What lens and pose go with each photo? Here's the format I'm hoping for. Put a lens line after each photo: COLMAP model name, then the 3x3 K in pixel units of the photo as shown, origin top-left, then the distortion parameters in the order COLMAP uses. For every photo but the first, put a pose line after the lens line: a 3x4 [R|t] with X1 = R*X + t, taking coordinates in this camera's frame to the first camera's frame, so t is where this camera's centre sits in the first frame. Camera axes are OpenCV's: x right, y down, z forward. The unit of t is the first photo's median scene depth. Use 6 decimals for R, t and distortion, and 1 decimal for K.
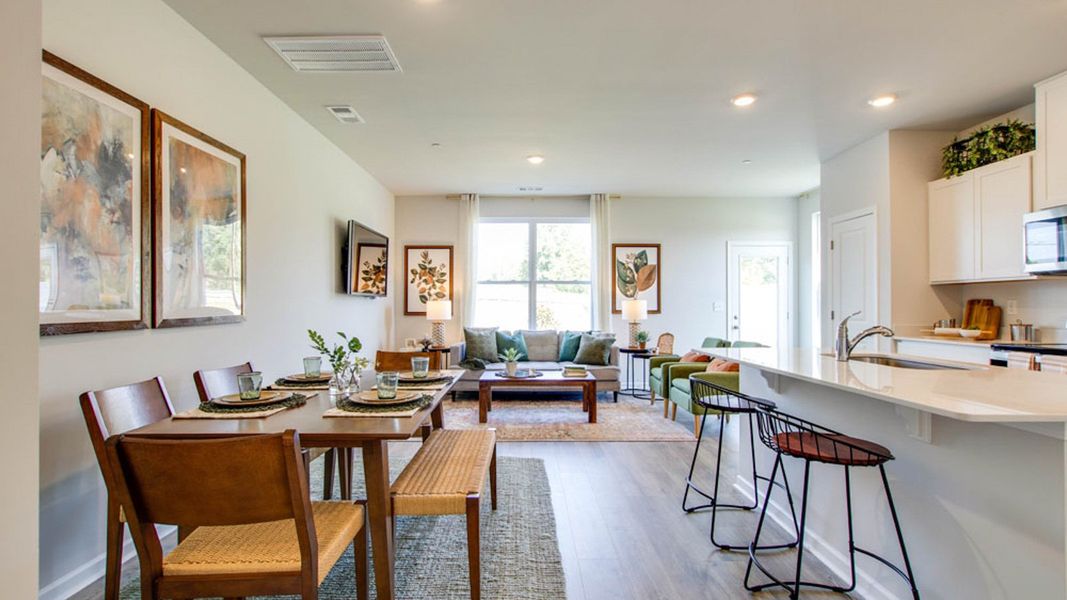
lens RADIAL K [[492.3, 0, 533.2], [0, 492.3, 302.6], [0, 0, 1]] dist [-0.004101, 0.000760]
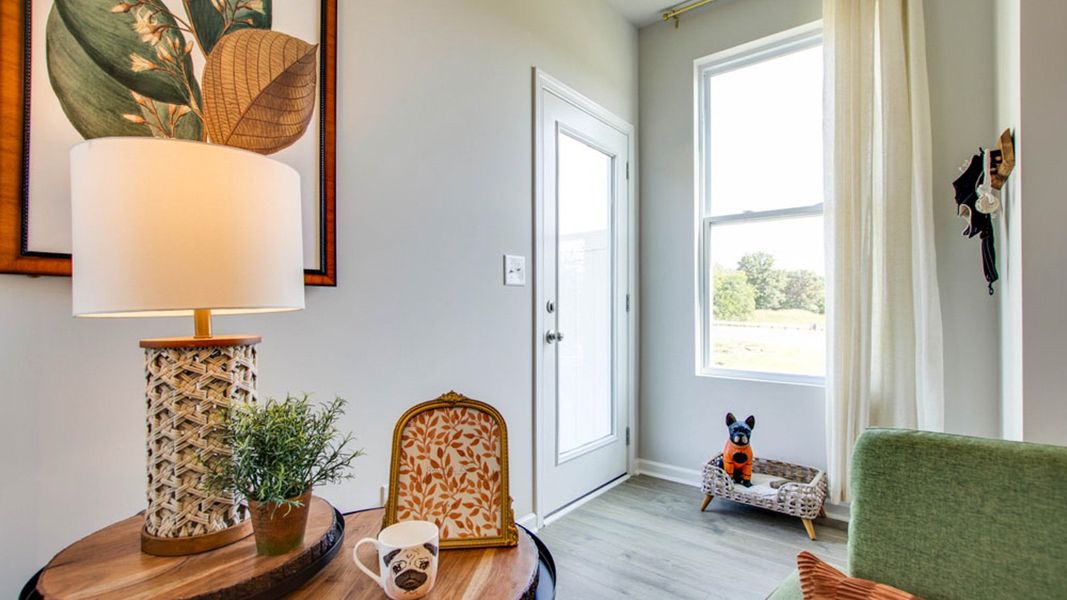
lens RADIAL K [[492.3, 0, 533.2], [0, 492.3, 302.6], [0, 0, 1]] dist [-0.004101, 0.000760]
pose [[0.645814, 0.009600, 0.763434, 0.166289], [-0.008468, 0.999950, -0.005411, 0.031736], [-0.763447, -0.002970, 0.645863, 0.865600]]
